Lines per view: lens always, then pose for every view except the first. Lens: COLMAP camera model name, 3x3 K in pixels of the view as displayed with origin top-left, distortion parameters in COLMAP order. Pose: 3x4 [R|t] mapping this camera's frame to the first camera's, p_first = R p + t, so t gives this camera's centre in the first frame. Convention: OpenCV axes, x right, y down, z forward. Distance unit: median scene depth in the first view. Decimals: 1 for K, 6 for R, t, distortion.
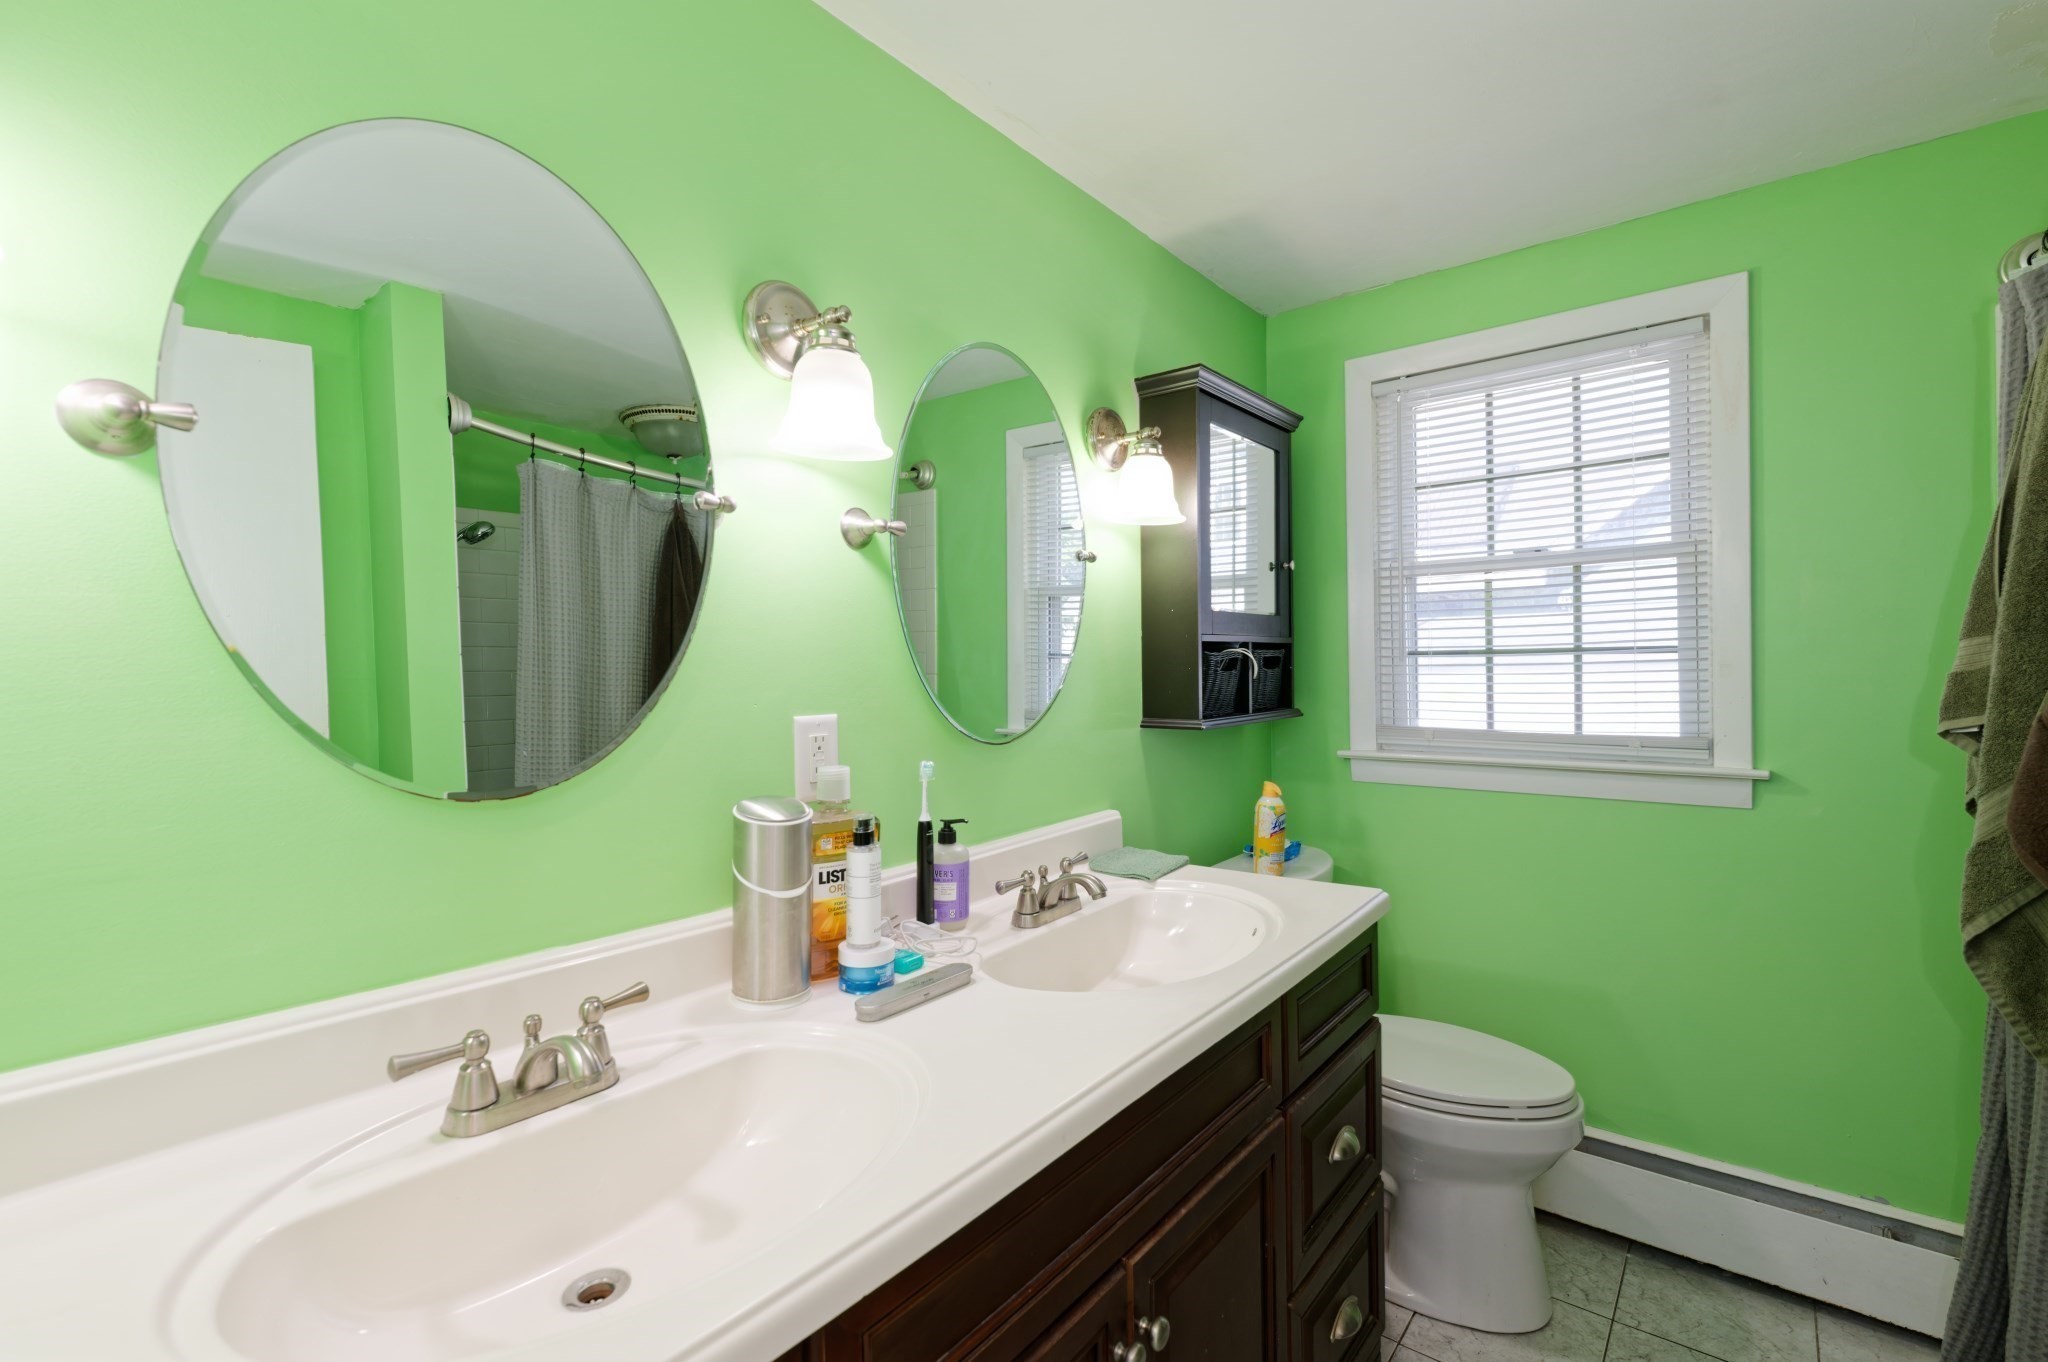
lens RADIAL K [[891.4, 0, 1046.2], [0, 891.4, 677.4], [0, 0, 1]] dist [-0.001409, -0.000199]
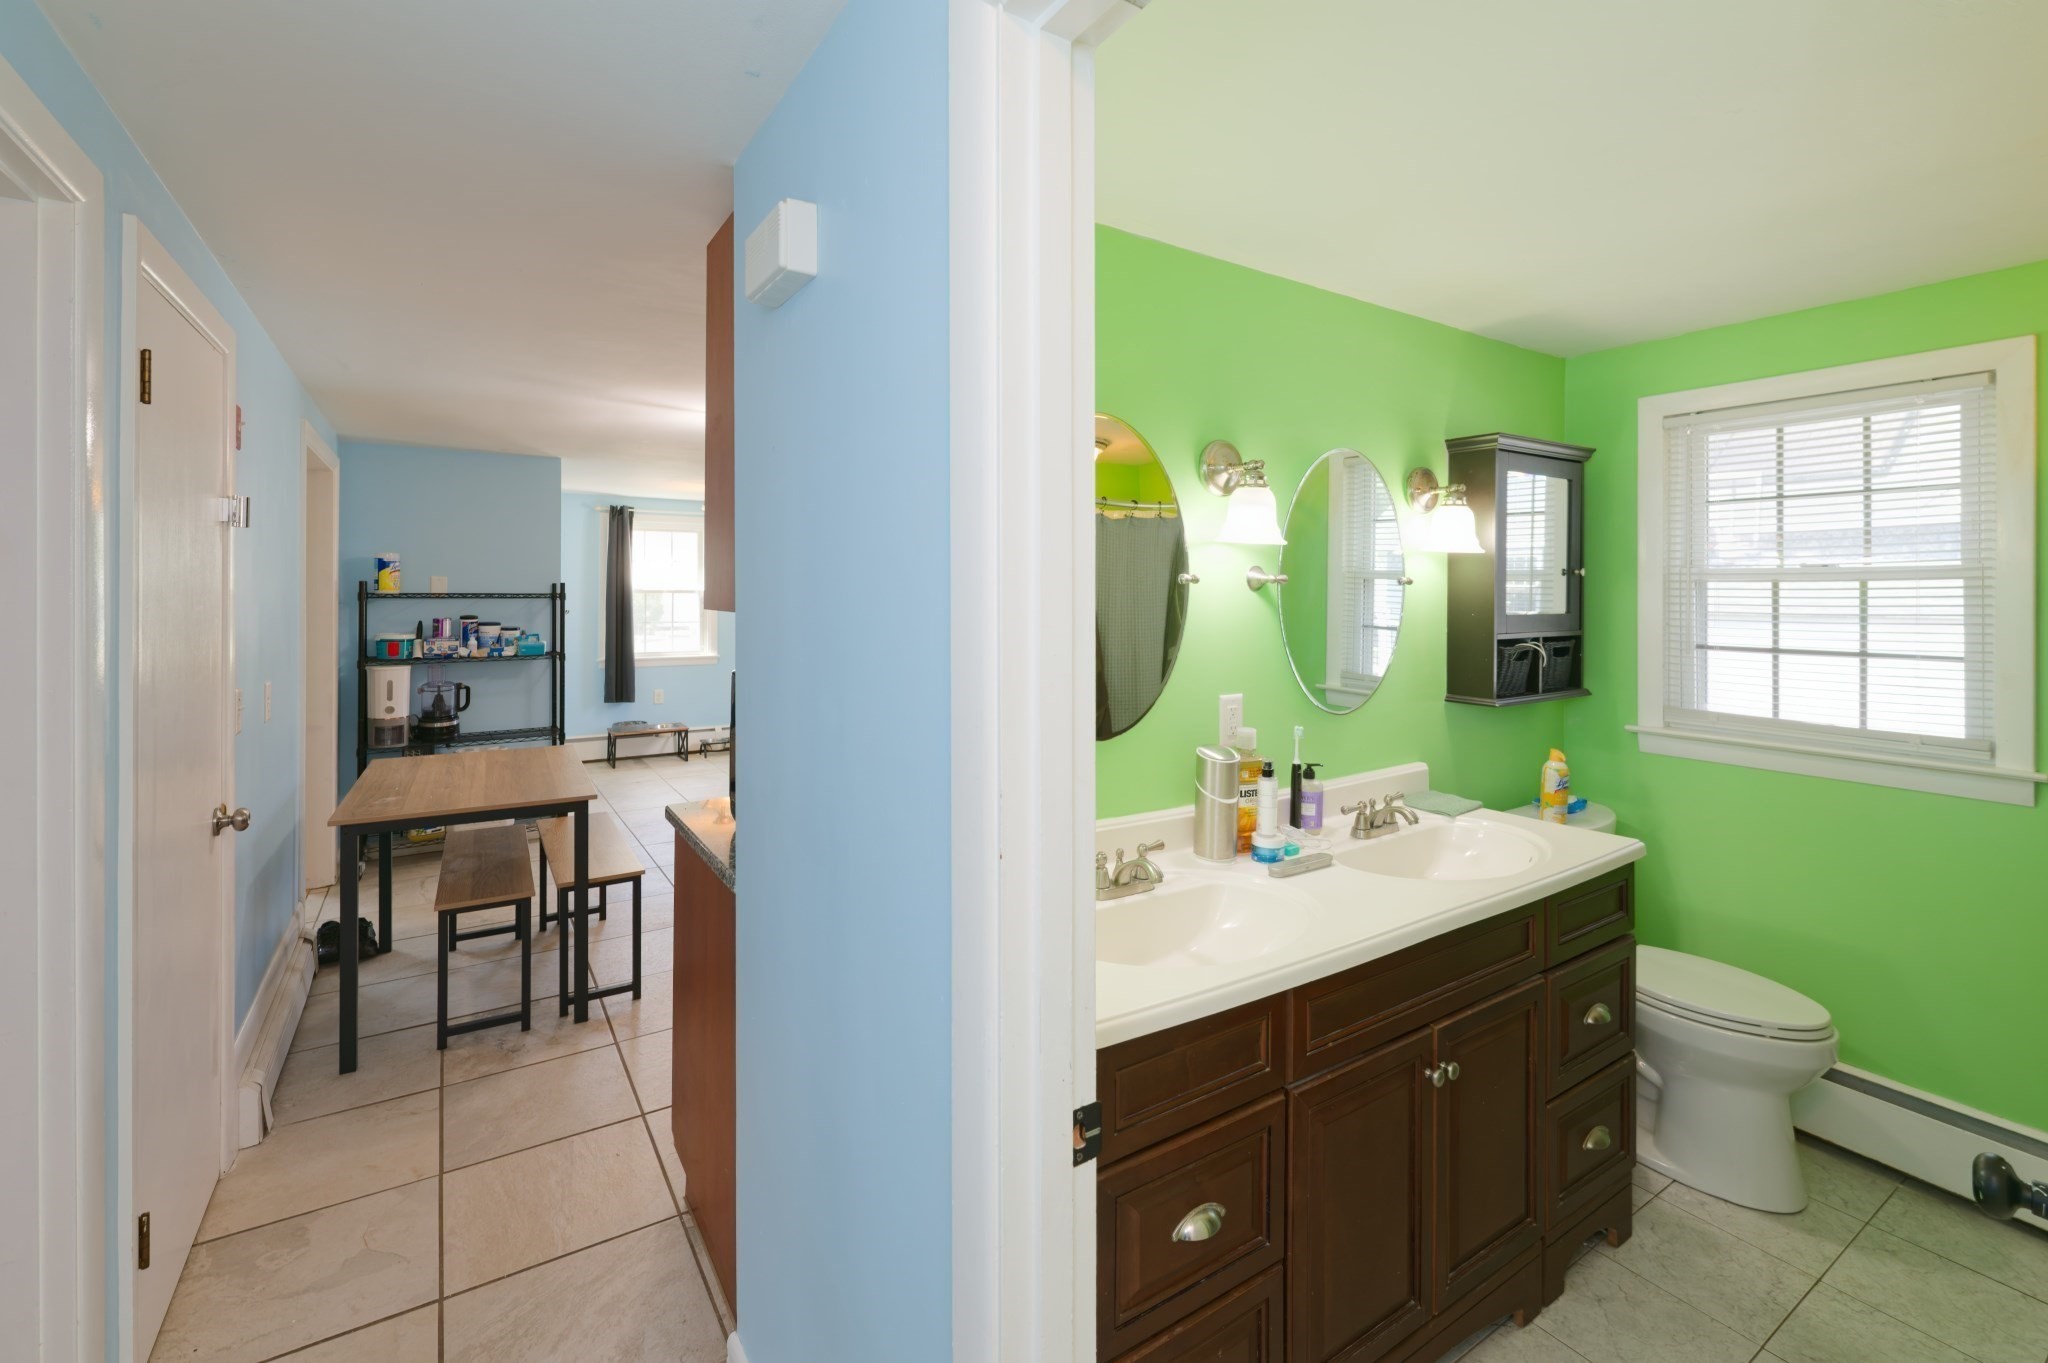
lens RADIAL K [[893.2, 0, 1029.1], [0, 893.2, 587.0], [0, 0, 1]] dist [0.000852, -0.001473]
pose [[0.946855, 0.019071, -0.321093, -0.062230], [-0.022026, 0.999742, -0.005572, -0.102749], [0.320904, 0.012348, 0.947031, -0.508434]]
